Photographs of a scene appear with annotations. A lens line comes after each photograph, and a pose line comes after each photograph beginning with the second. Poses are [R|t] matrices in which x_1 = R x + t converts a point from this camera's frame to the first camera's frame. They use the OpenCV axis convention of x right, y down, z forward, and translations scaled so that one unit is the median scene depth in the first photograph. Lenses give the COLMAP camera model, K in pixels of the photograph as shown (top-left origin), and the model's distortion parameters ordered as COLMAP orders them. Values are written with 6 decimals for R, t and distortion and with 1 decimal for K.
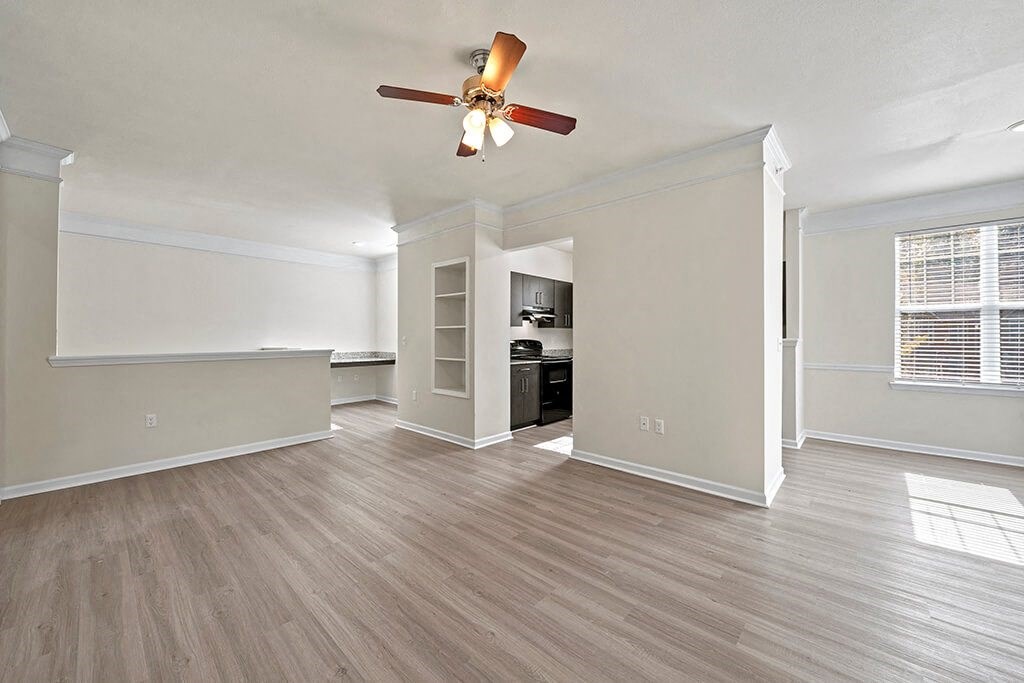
lens RADIAL K [[382.9, 0, 509.2], [0, 382.9, 340.6], [0, 0, 1]] dist [-0.000163, -0.000025]
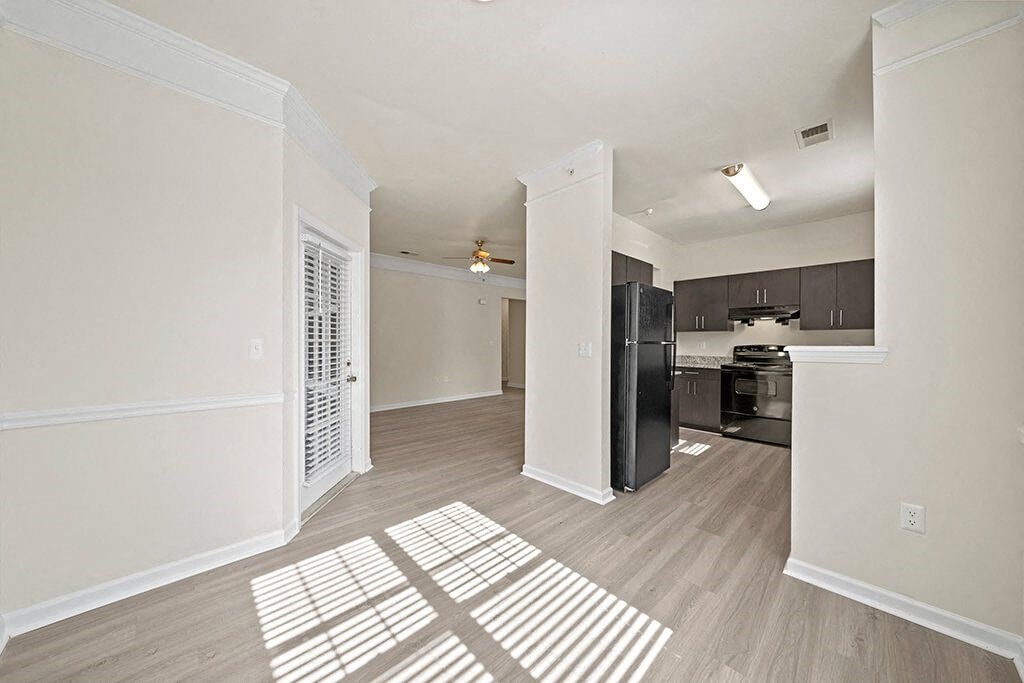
lens RADIAL K [[345.2, 0, 512.0], [0, 345.2, 341.5], [0, 0, 1]] dist [0.000098, 0.000012]
pose [[-0.058224, -0.002819, -0.998300, 1.689444], [-0.013621, 0.999905, -0.002030, -0.004362], [0.998211, 0.013480, -0.058257, 0.949054]]
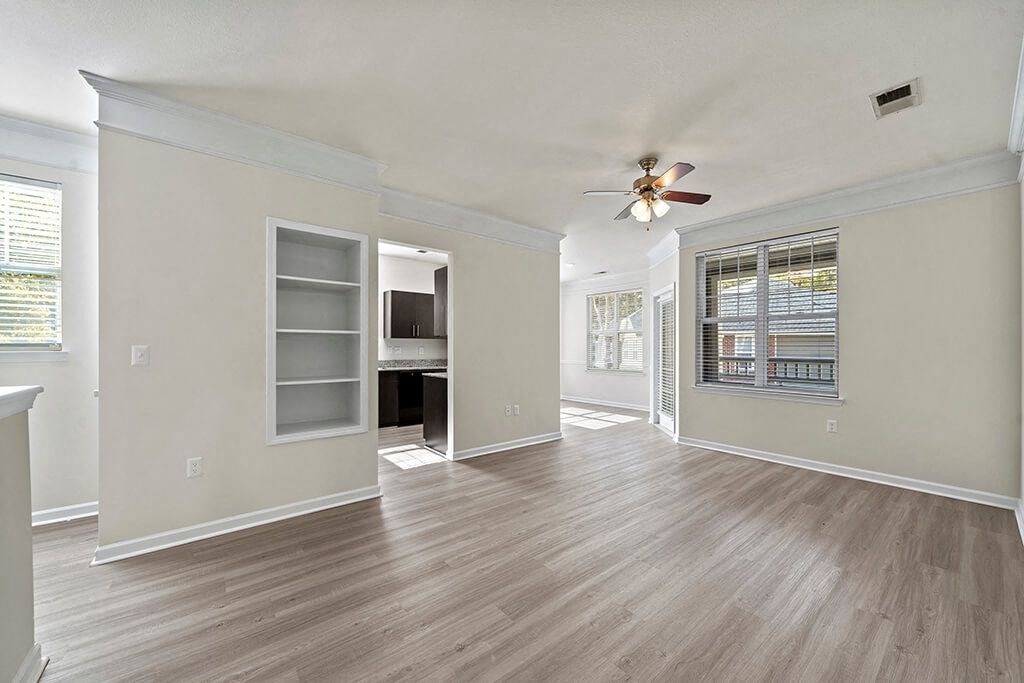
lens RADIAL K [[382.9, 0, 509.2], [0, 382.9, 340.6], [0, 0, 1]] dist [-0.000163, -0.000025]
pose [[0.145339, 0.020853, 0.989162, -1.132665], [0.007157, 0.999730, -0.022127, -0.003565], [-0.989356, 0.010295, 0.145151, 0.900312]]
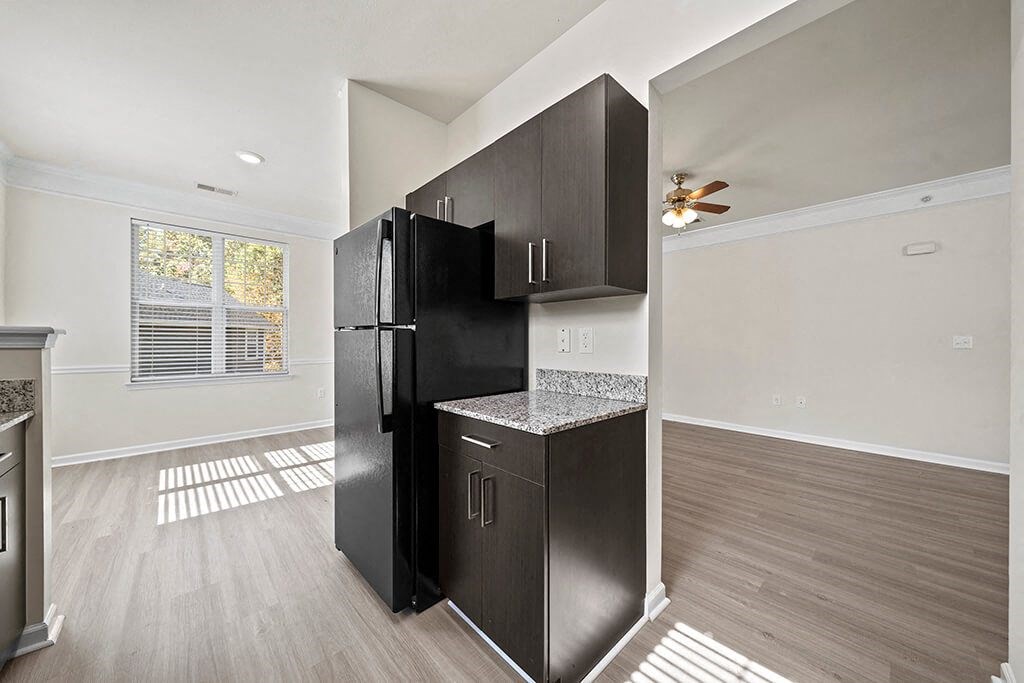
lens RADIAL K [[360.3, 0, 517.0], [0, 360.3, 339.2], [0, 0, 1]] dist [0.000255, 0.000216]
pose [[-0.998010, -0.004640, 0.062891, 0.396268], [-0.004610, 0.999989, 0.000620, 0.007385], [-0.062894, 0.000329, -0.998020, 1.856372]]
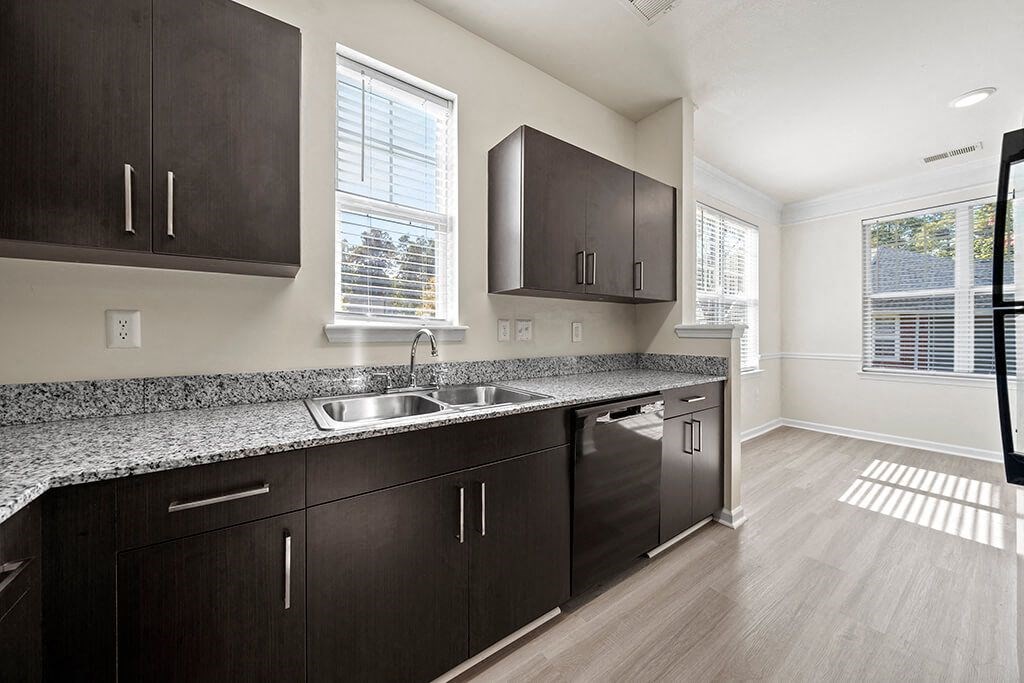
lens RADIAL K [[355.3, 0, 511.6], [0, 355.3, 335.0], [0, 0, 1]] dist [-0.001000, -0.000149]
pose [[0.202307, -0.008462, 0.979286, 0.236449], [0.011162, 0.999918, 0.006334, 0.003089], [-0.979259, 0.009649, 0.202385, 1.723131]]
